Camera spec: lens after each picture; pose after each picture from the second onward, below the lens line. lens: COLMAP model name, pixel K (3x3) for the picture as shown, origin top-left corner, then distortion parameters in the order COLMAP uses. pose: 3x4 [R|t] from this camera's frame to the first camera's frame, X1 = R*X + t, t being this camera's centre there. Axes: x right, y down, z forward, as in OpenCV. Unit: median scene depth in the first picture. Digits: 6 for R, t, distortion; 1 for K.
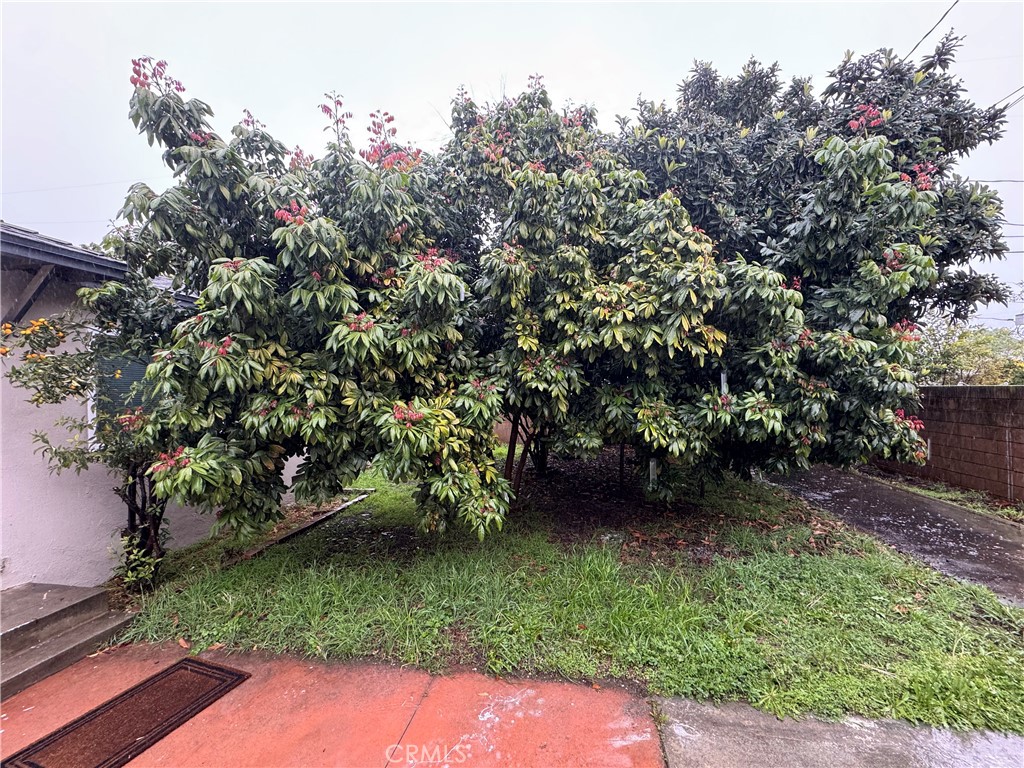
lens RADIAL K [[407.8, 0, 512.0], [0, 407.8, 384.0], [0, 0, 1]] dist [0.001155, -0.000299]
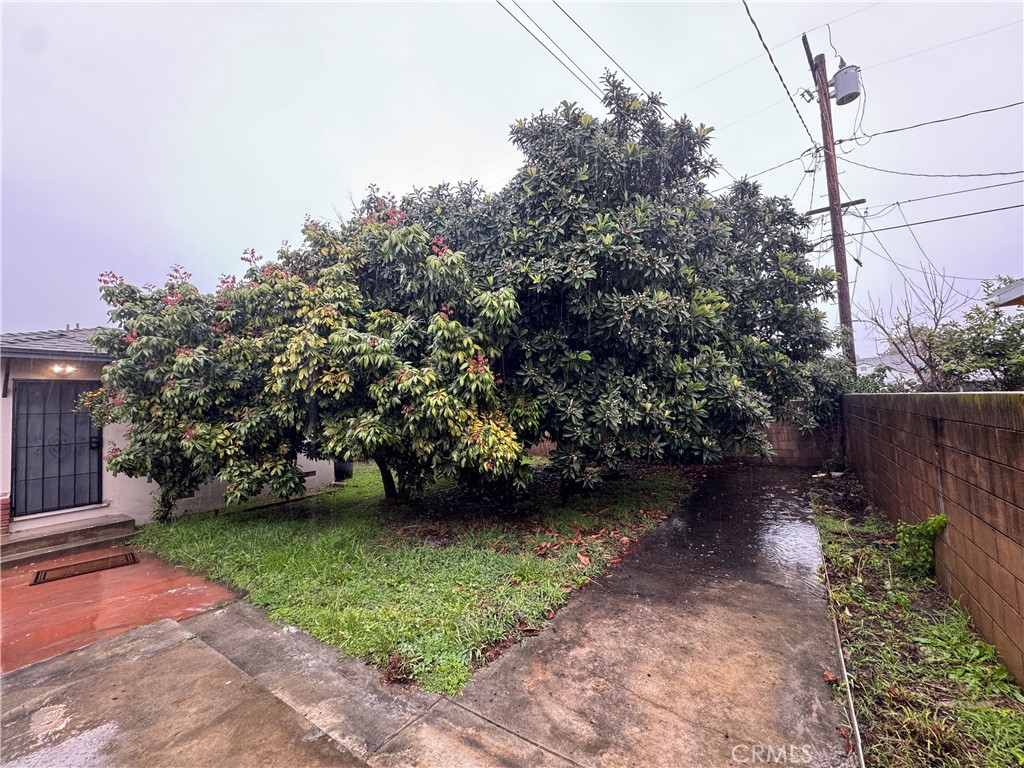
lens RADIAL K [[407.8, 0, 512.0], [0, 407.8, 384.0], [0, 0, 1]] dist [0.001155, -0.000299]
pose [[0.906226, -0.048827, -0.419965, 2.018801], [0.035991, 0.998613, -0.038440, -0.024033], [0.421259, 0.019720, 0.906726, -0.080897]]
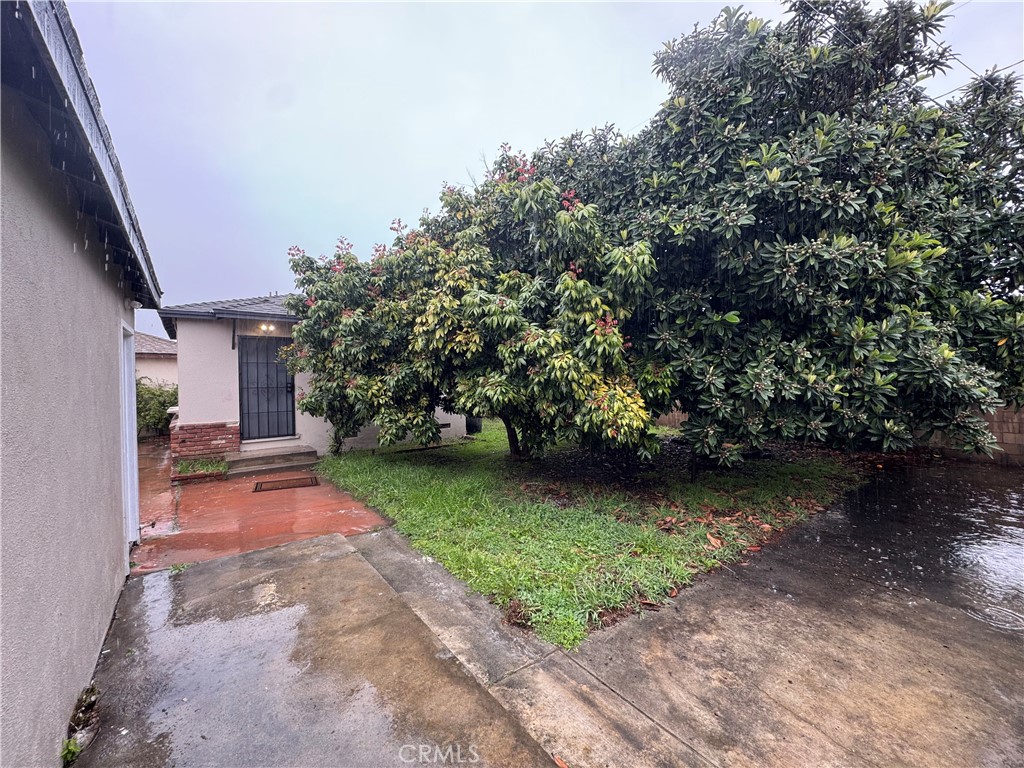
lens RADIAL K [[407.8, 0, 512.0], [0, 407.8, 384.0], [0, 0, 1]] dist [0.001155, -0.000299]
pose [[0.741559, 0.031068, -0.670168, 1.990610], [-0.000631, 0.998959, 0.045613, -0.020907], [0.670887, -0.033402, 0.740807, -0.051642]]
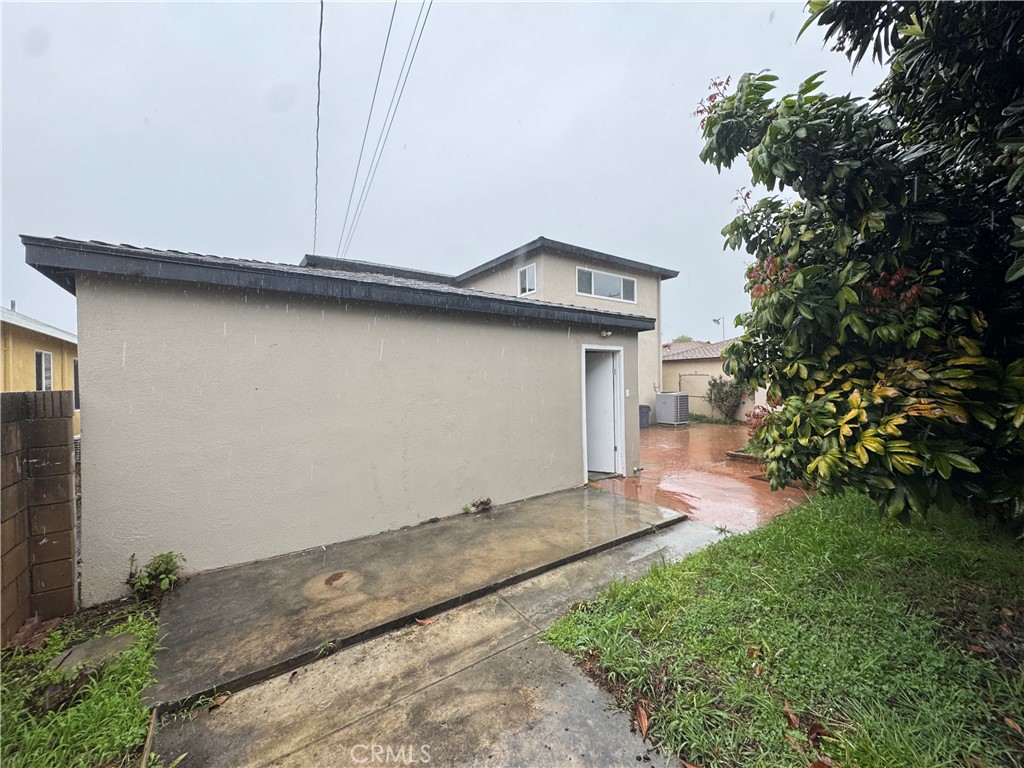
lens RADIAL K [[407.8, 0, 512.0], [0, 407.8, 384.0], [0, 0, 1]] dist [0.001155, -0.000299]
pose [[-0.700750, 0.039035, -0.712338, 2.234414], [0.044888, 0.998936, 0.010582, 0.021962], [0.711993, -0.024560, -0.701757, 1.618515]]
